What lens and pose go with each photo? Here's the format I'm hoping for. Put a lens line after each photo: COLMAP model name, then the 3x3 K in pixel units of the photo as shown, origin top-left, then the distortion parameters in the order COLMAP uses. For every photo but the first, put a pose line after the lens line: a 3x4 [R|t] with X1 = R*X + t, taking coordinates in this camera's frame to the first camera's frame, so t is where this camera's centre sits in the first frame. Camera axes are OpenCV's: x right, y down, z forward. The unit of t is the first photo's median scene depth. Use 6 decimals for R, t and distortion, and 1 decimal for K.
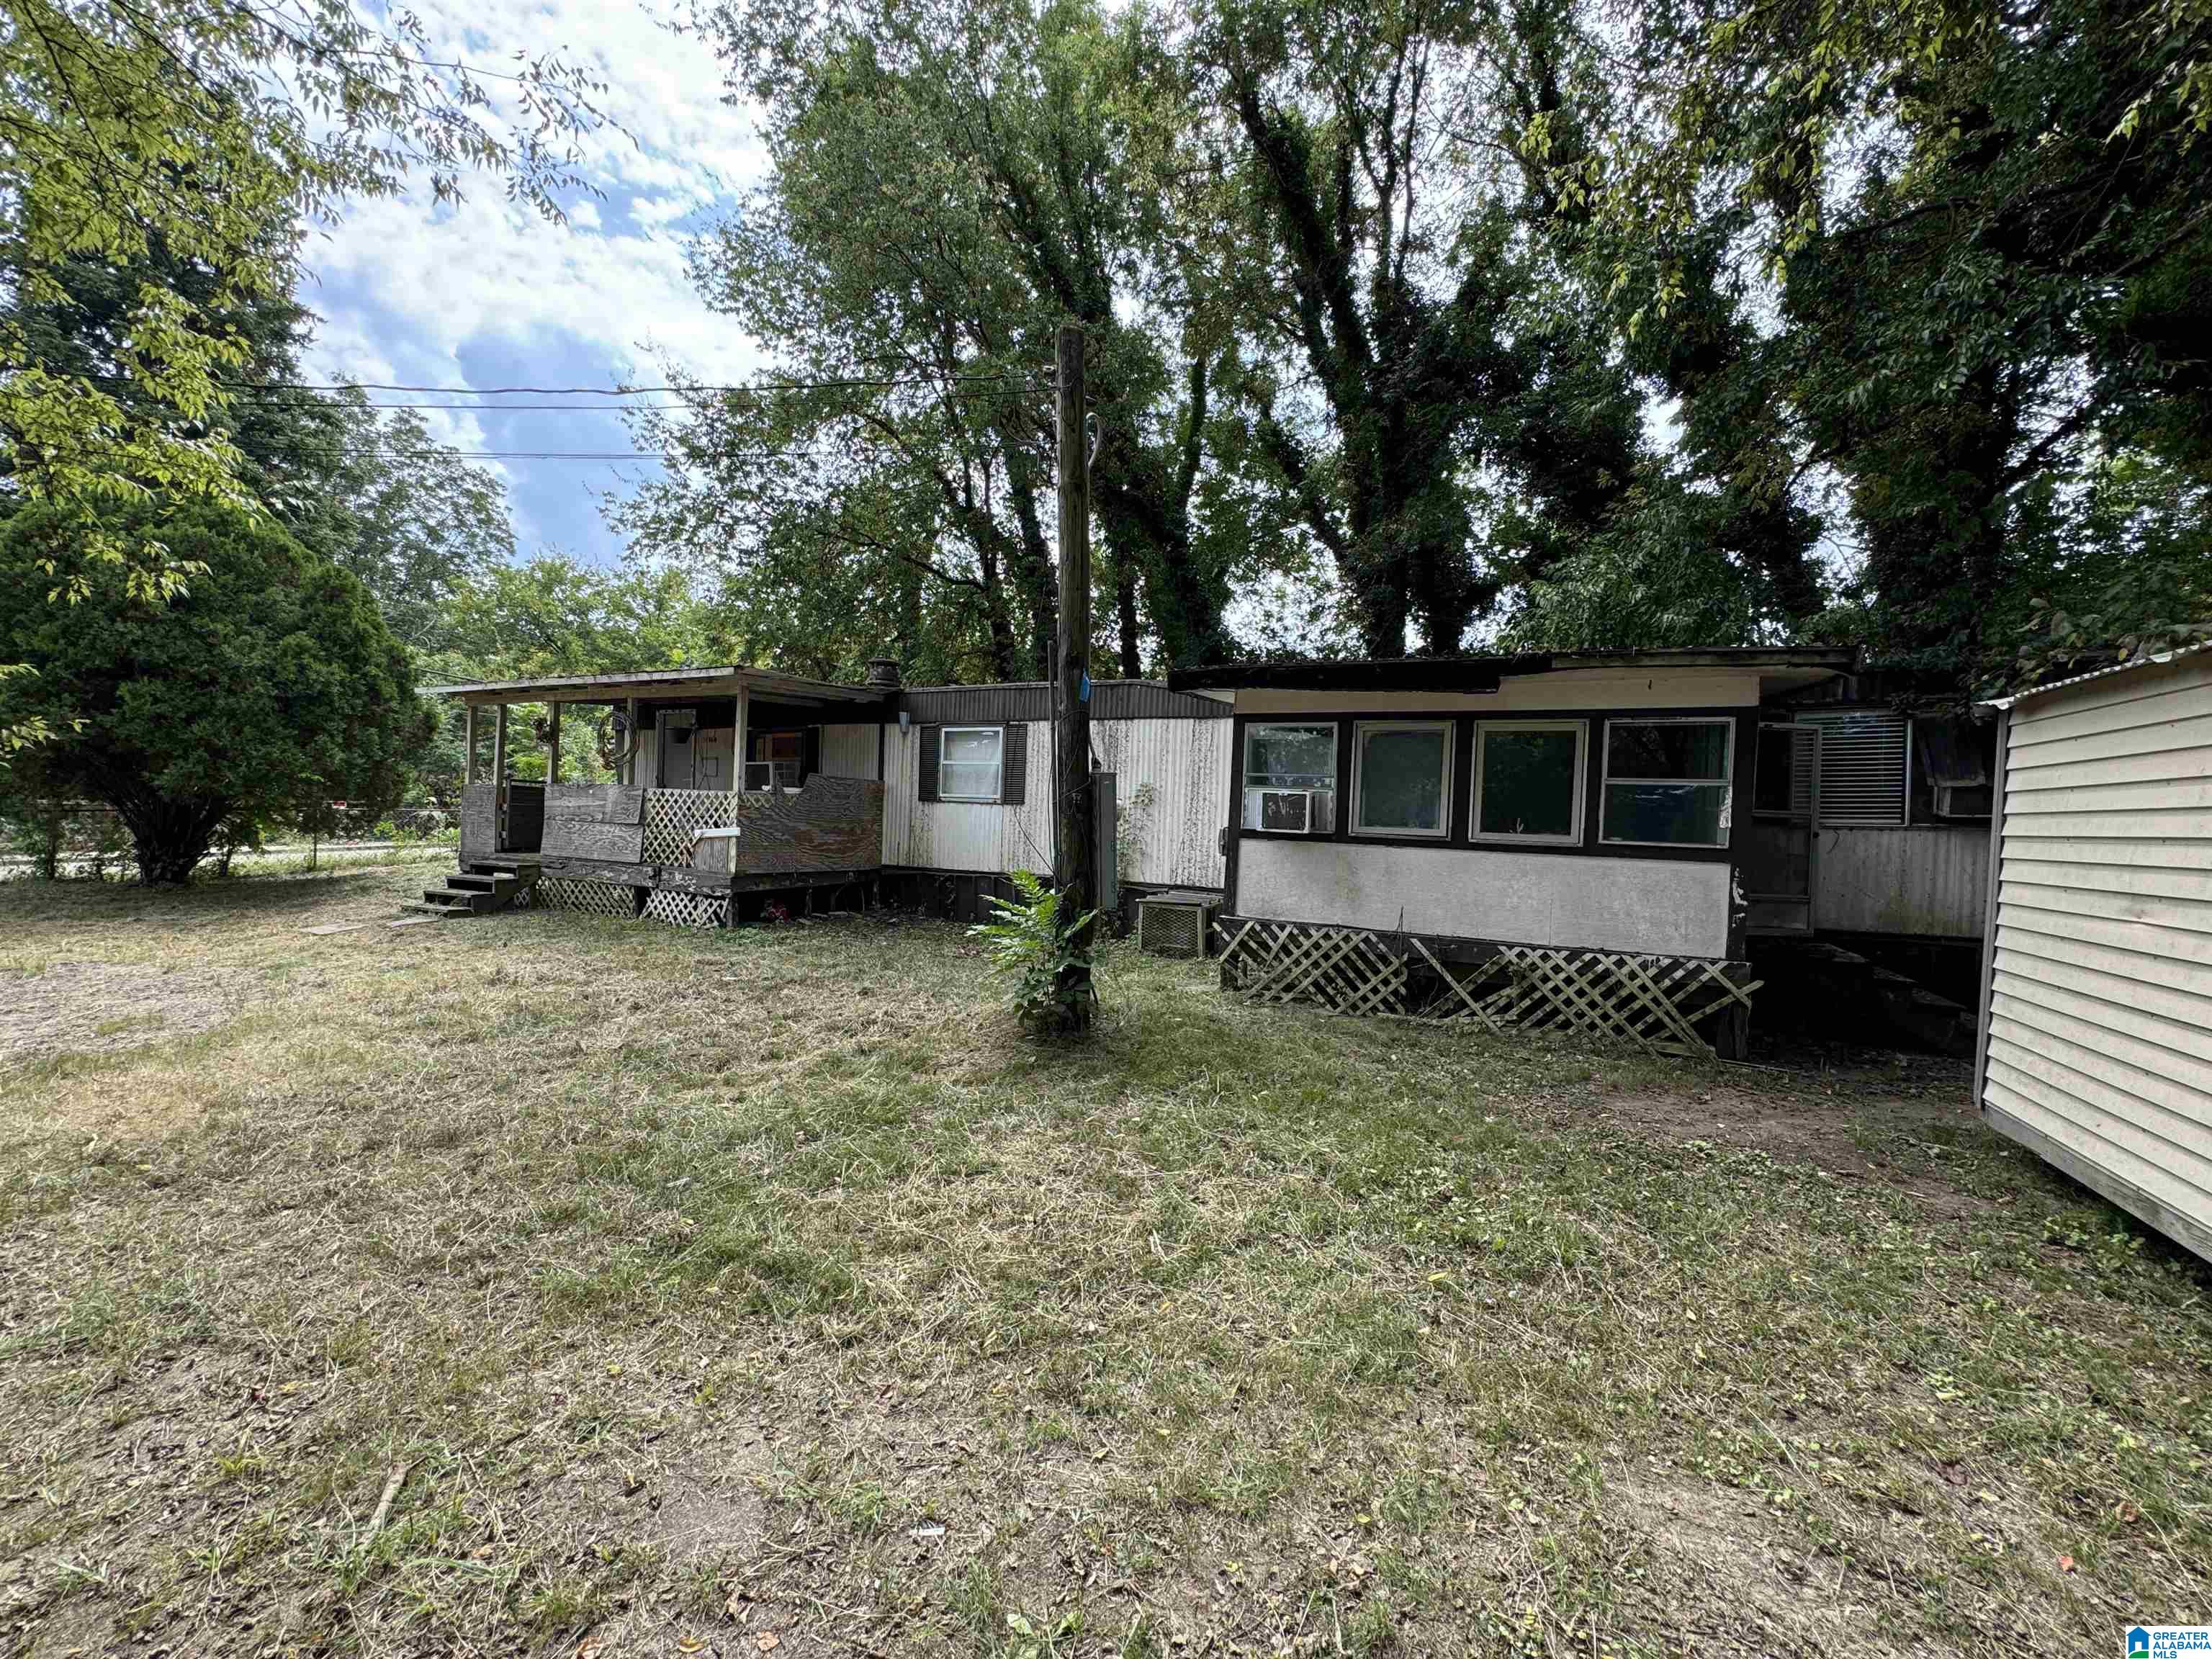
lens RADIAL K [[878.4, 0, 1105.6], [0, 878.4, 829.2], [0, 0, 1]] dist [-0.004006, 0.000699]
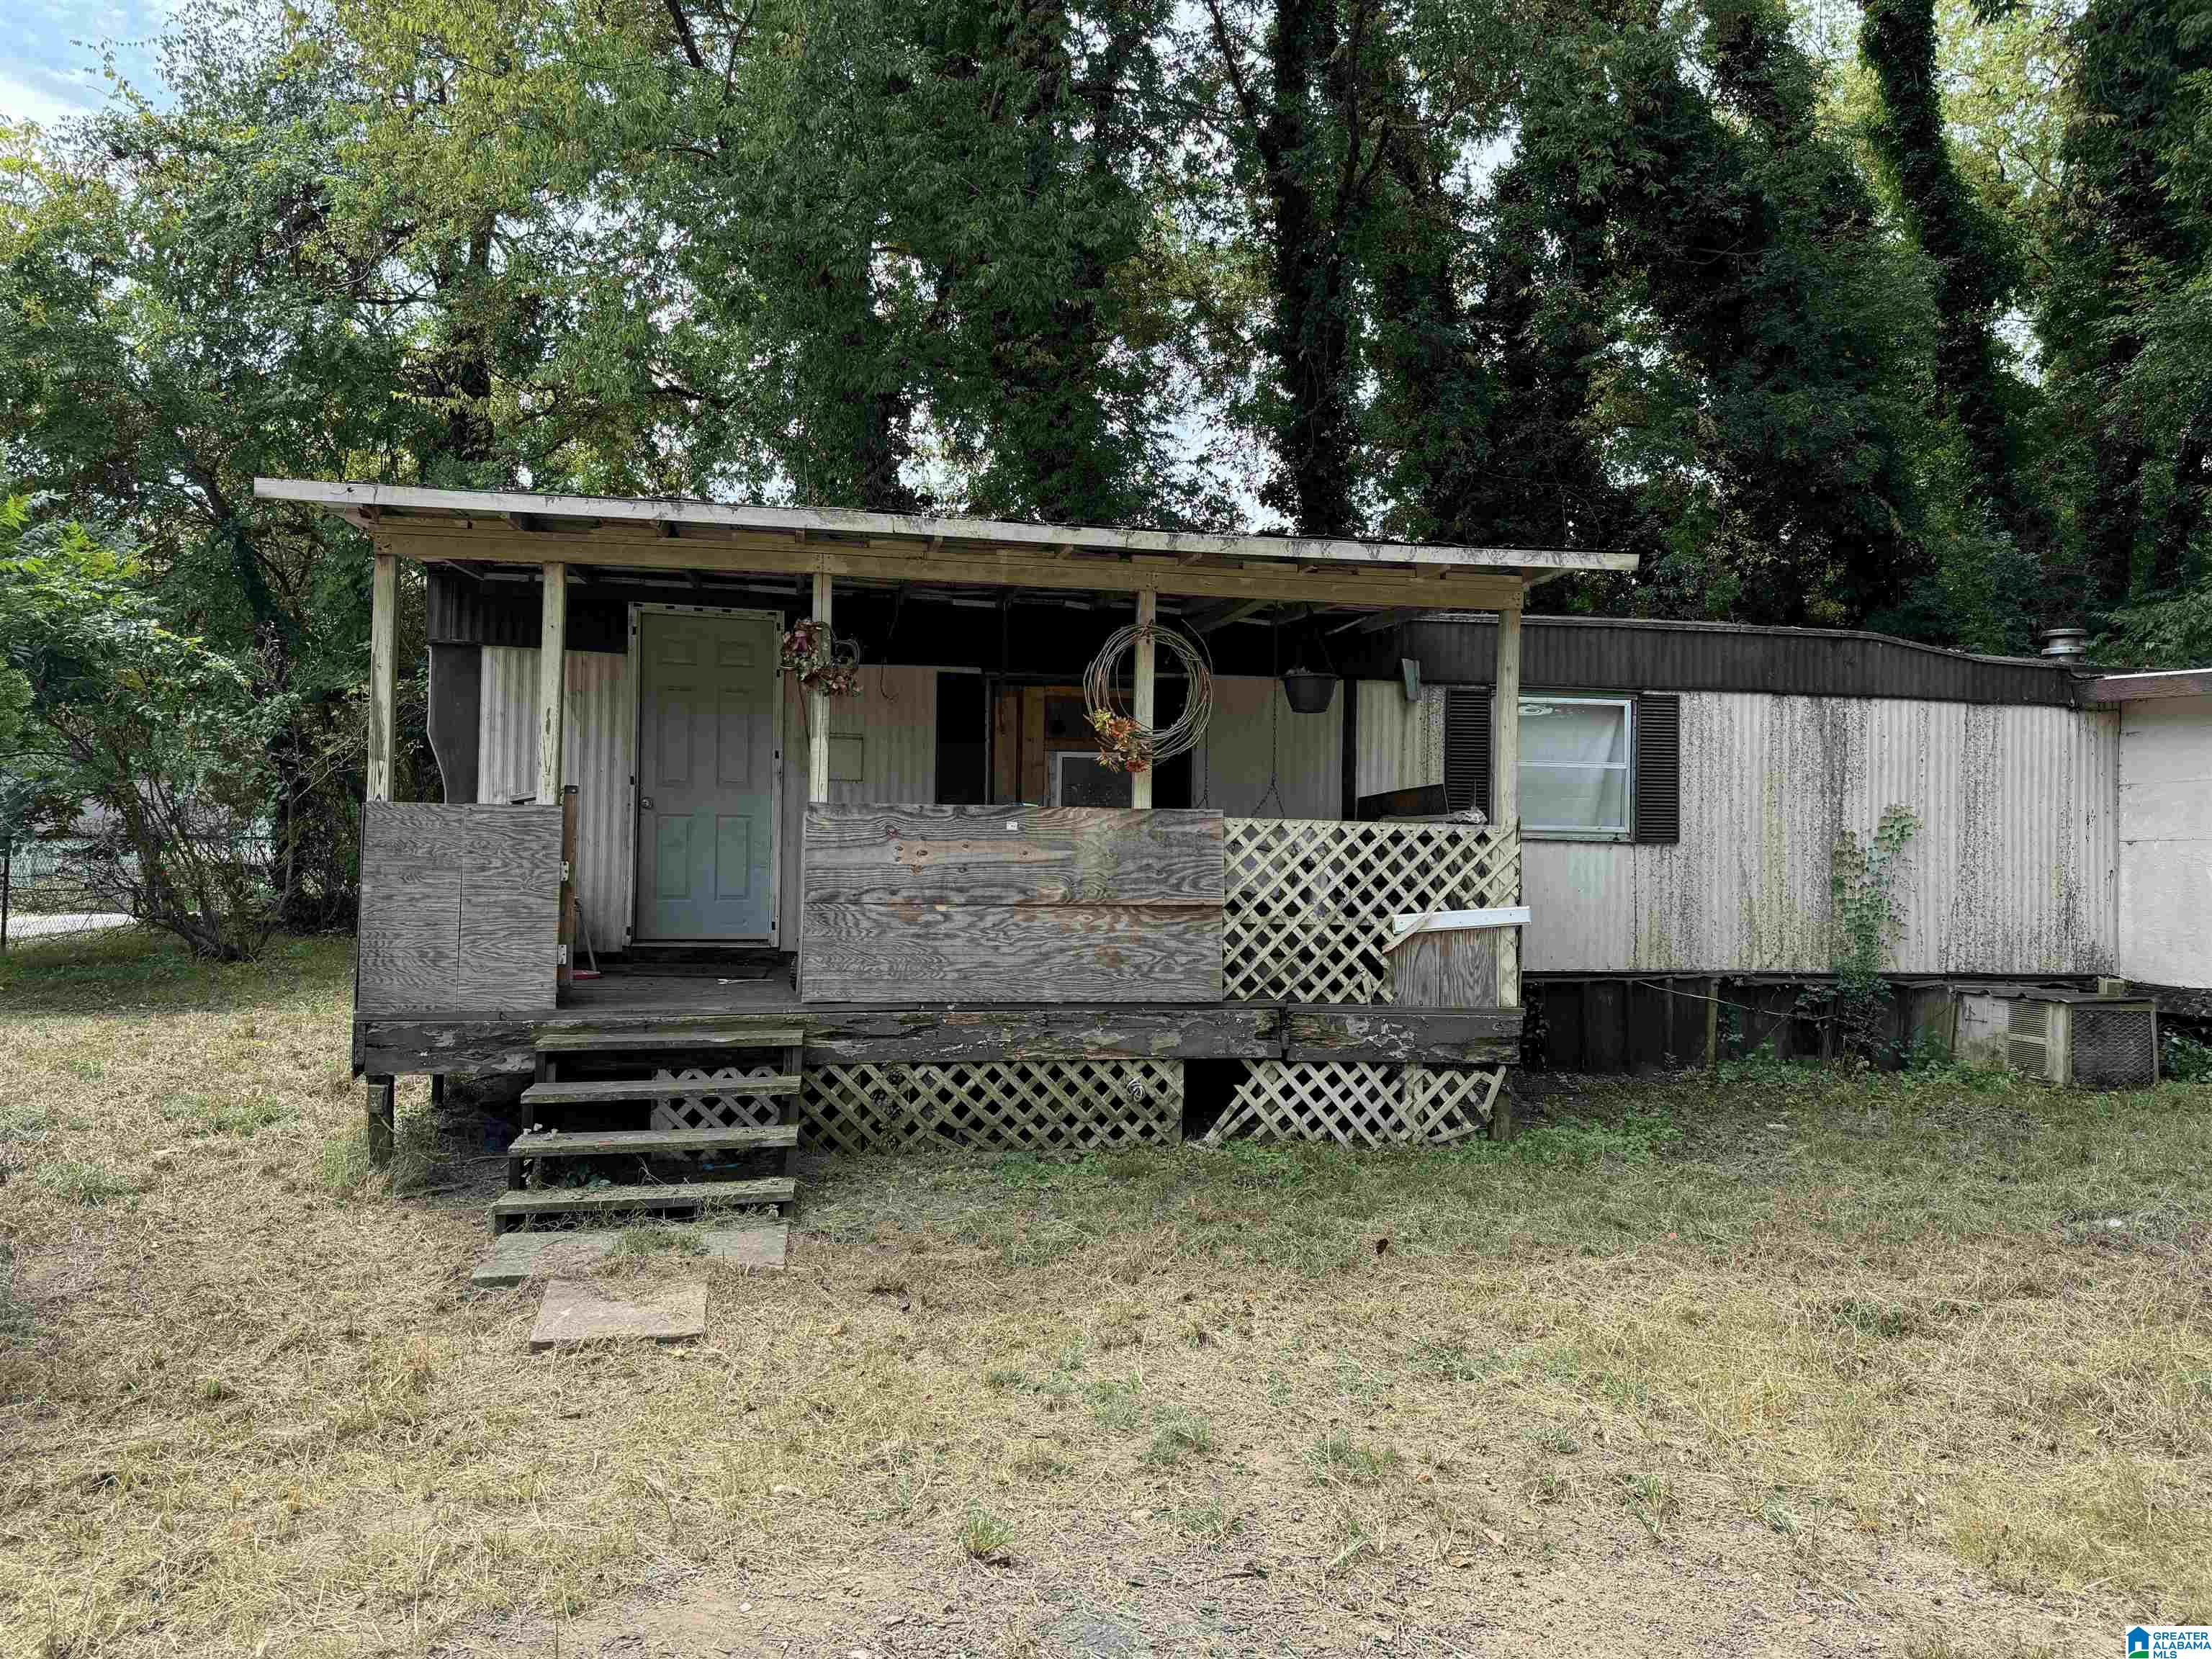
lens RADIAL K [[1522.3, 0, 1097.7], [0, 1522.3, 842.8], [0, 0, 1]] dist [0.038911, -0.041193]
pose [[0.810063, -0.014199, 0.586171, -0.957507], [0.021530, 0.999753, -0.005535, -0.031518], [-0.585947, 0.017104, 0.810169, 0.442425]]
